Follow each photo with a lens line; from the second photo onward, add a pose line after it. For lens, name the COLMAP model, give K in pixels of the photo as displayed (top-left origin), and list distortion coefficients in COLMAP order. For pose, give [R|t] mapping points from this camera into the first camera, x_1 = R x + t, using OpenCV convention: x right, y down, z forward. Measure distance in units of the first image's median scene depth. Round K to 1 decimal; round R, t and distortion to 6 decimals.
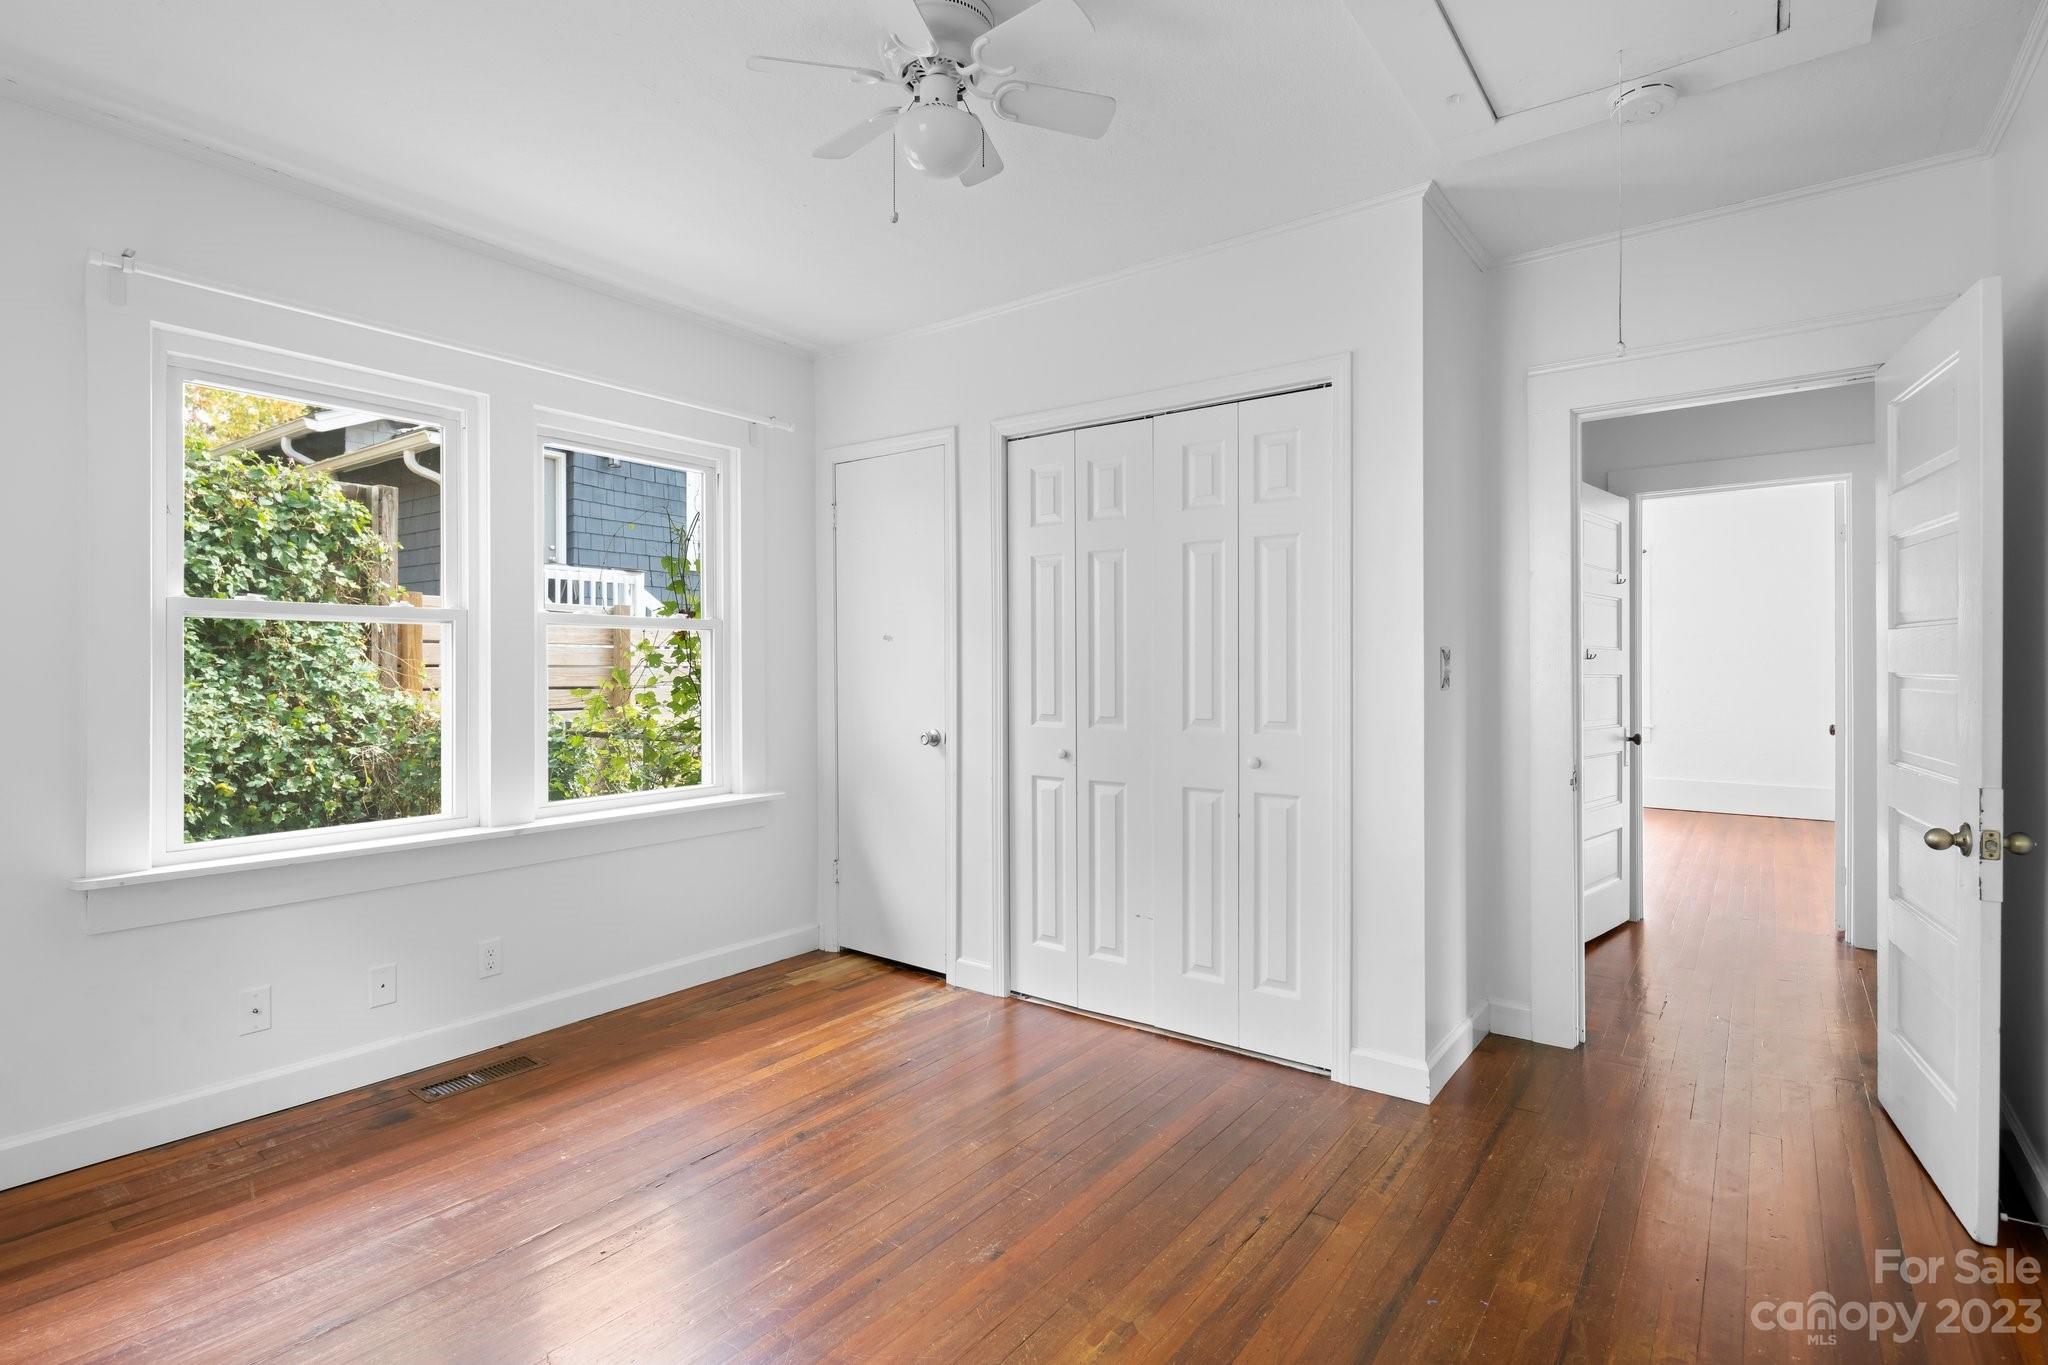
lens RADIAL K [[945.3, 0, 950.1], [0, 945.3, 666.4], [0, 0, 1]] dist [0.003811, 0.000151]
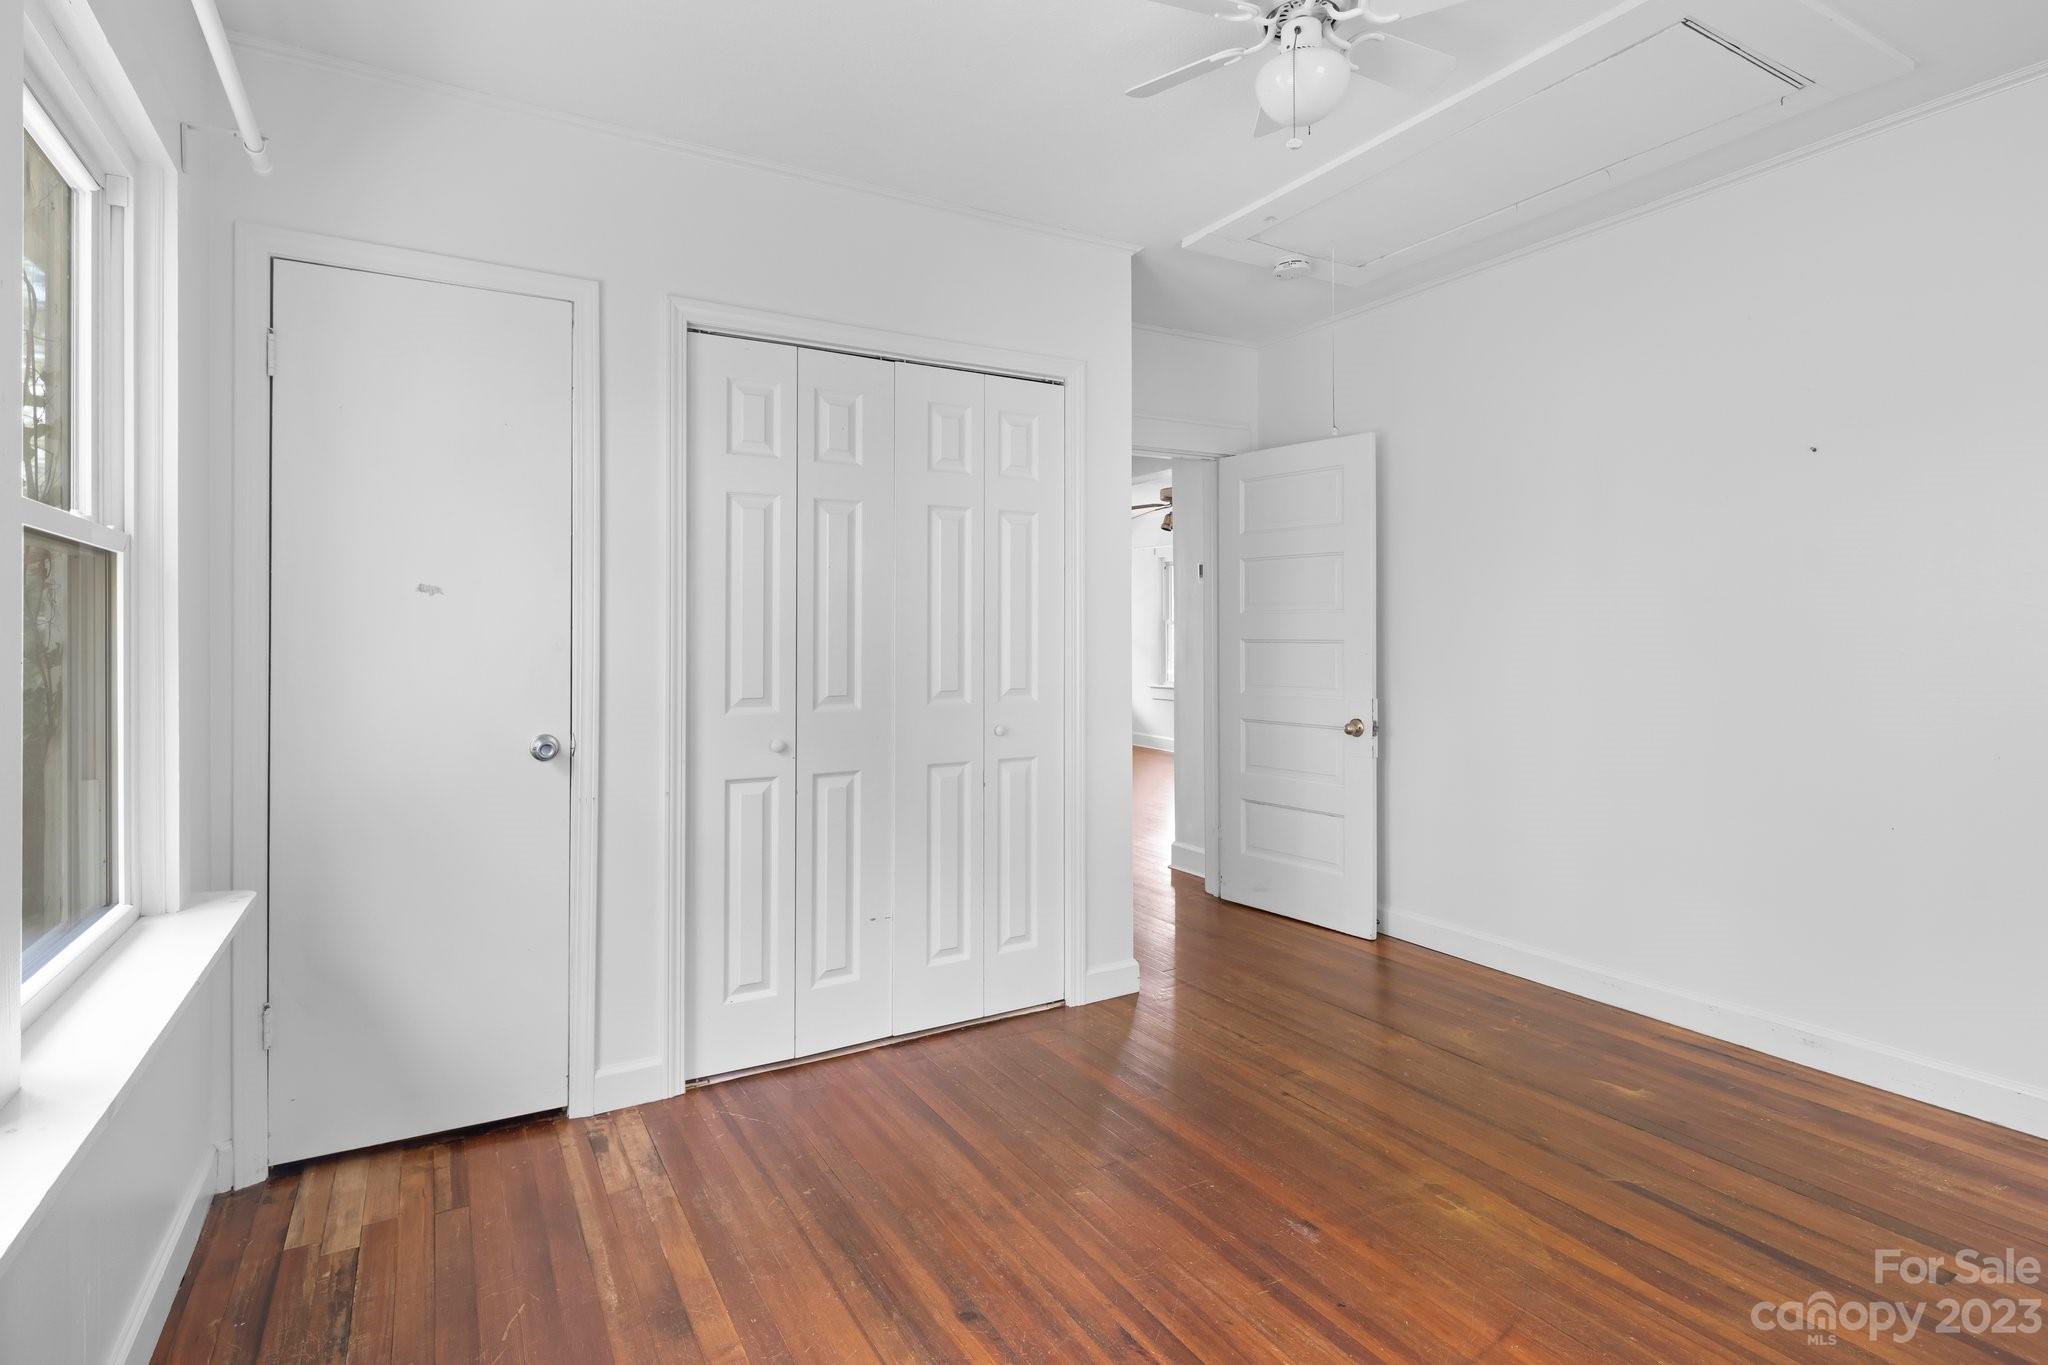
lens RADIAL K [[1011.4, 0, 1024.6], [0, 1011.4, 629.6], [0, 0, 1]] dist [0.002146, -0.000594]
pose [[0.387276, 0.003907, 0.921956, -0.600108], [0.002985, 0.999980, -0.005491, -0.000787], [-0.921959, 0.004878, 0.387257, 0.489886]]
